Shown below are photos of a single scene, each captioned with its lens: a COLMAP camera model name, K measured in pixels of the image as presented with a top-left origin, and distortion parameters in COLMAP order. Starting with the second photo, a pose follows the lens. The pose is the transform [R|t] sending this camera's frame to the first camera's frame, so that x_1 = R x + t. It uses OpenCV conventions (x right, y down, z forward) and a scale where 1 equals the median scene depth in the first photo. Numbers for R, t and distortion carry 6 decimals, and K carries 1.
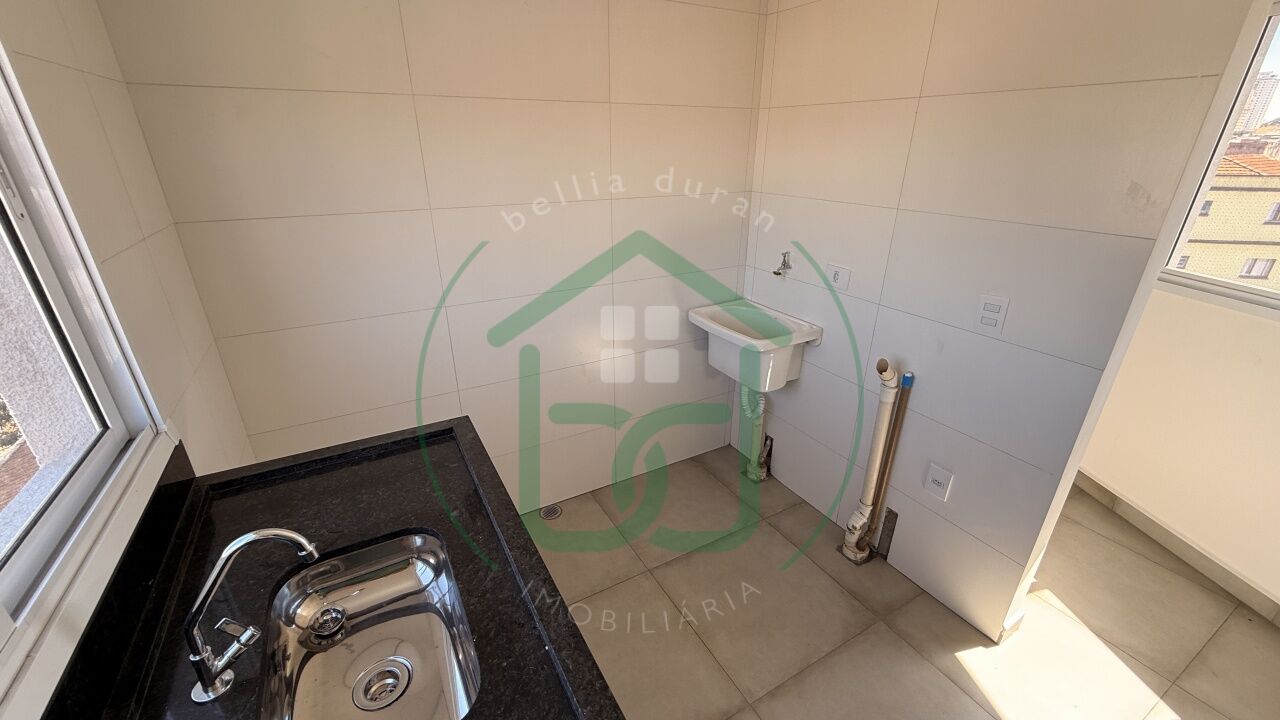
lens RADIAL K [[507.4, 0, 637.5], [0, 507.4, 361.5], [0, 0, 1]] dist [0.000143, -0.000139]
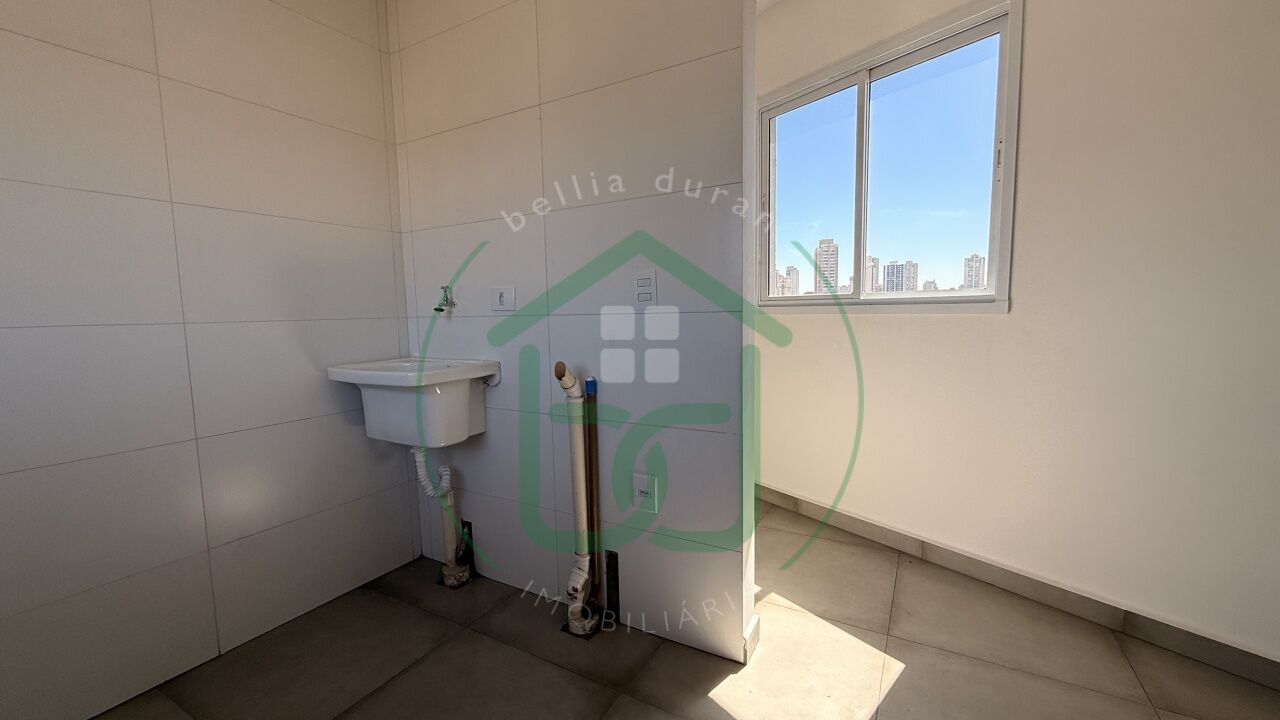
lens RADIAL K [[507.4, 0, 637.5], [0, 507.4, 361.5], [0, 0, 1]] dist [0.000143, -0.000139]
pose [[0.860791, -0.070298, 0.504081, 0.134317], [0.221735, 0.943280, -0.247096, 0.206548], [-0.458119, 0.324470, 0.827554, 0.178576]]
